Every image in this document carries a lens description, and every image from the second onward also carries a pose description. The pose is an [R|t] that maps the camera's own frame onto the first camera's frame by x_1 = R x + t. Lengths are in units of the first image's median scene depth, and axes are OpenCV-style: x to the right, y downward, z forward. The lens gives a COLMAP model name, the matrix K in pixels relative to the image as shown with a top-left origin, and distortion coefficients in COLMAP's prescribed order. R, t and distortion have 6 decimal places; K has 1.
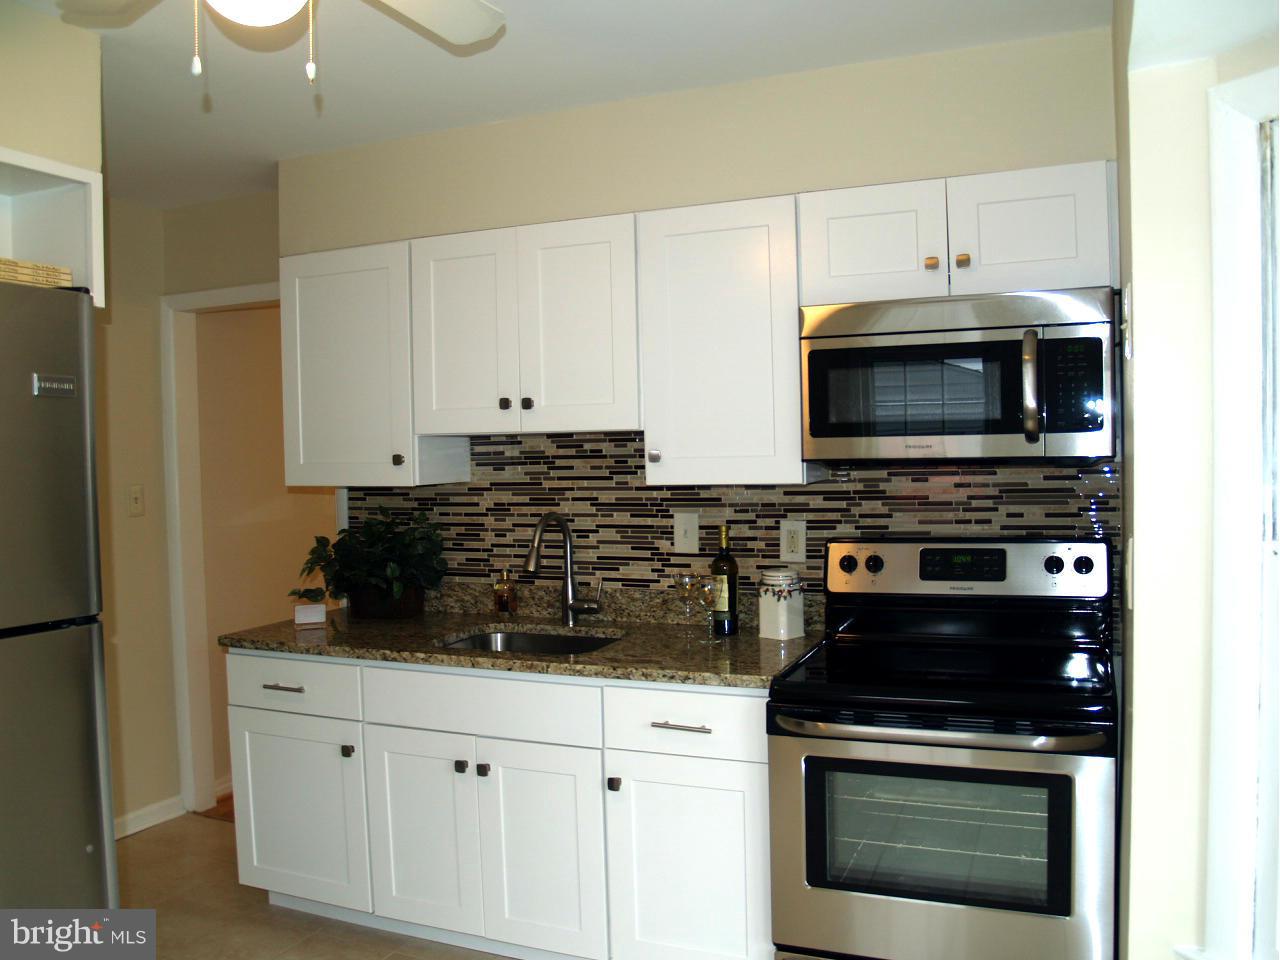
lens RADIAL K [[1045.0, 0, 644.7], [0, 1045.0, 476.6], [0, 0, 1]] dist [-0.130223, 0.084246]
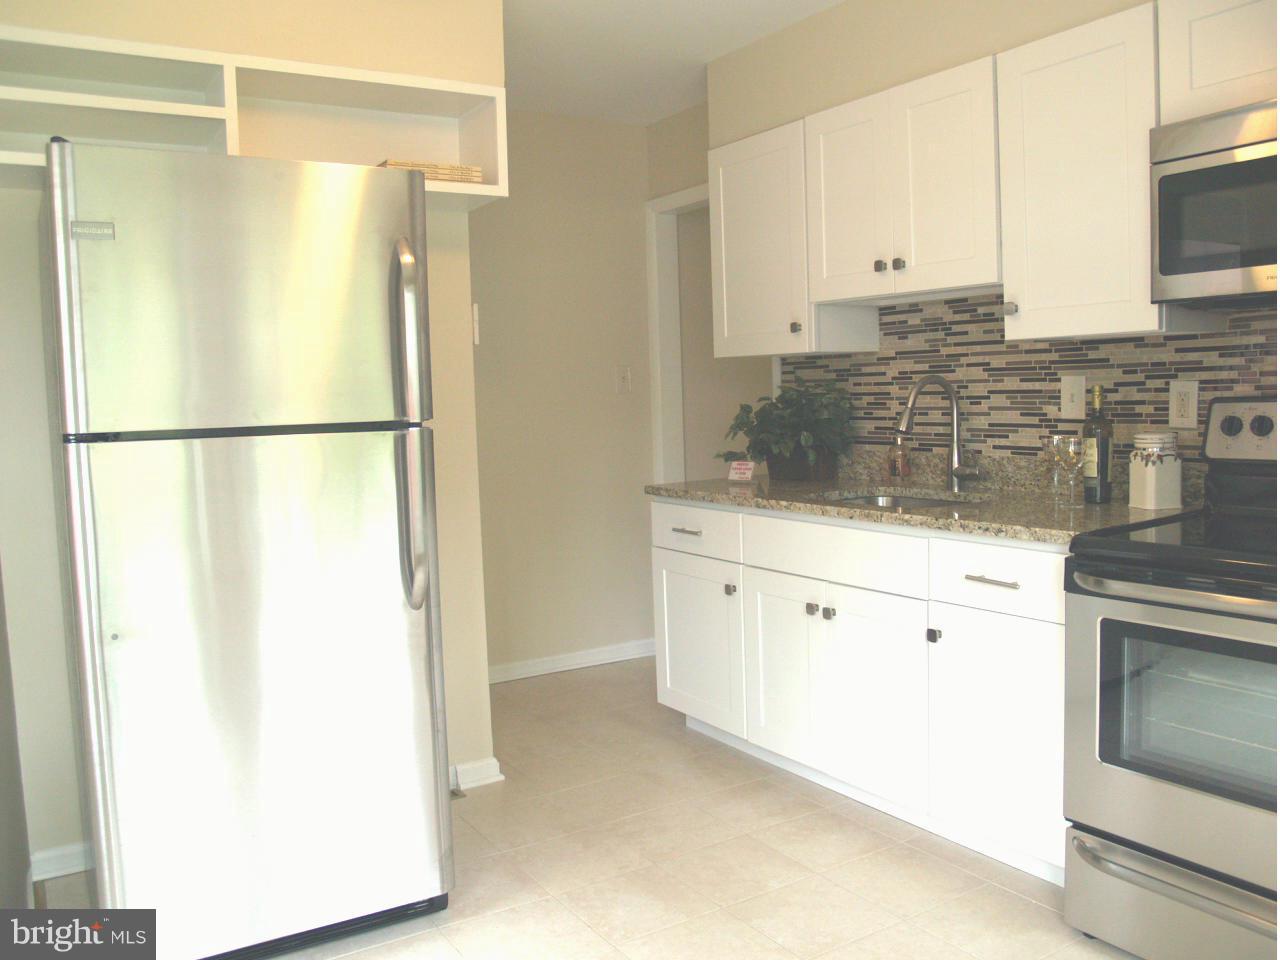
lens RADIAL K [[1045.0, 0, 644.7], [0, 1045.0, 476.6], [0, 0, 1]] dist [-0.130223, 0.084246]
pose [[0.829913, 0.043054, -0.556229, 0.231779], [-0.003683, 0.997419, 0.071709, 0.059974], [0.557880, -0.057463, 0.827930, 0.023673]]
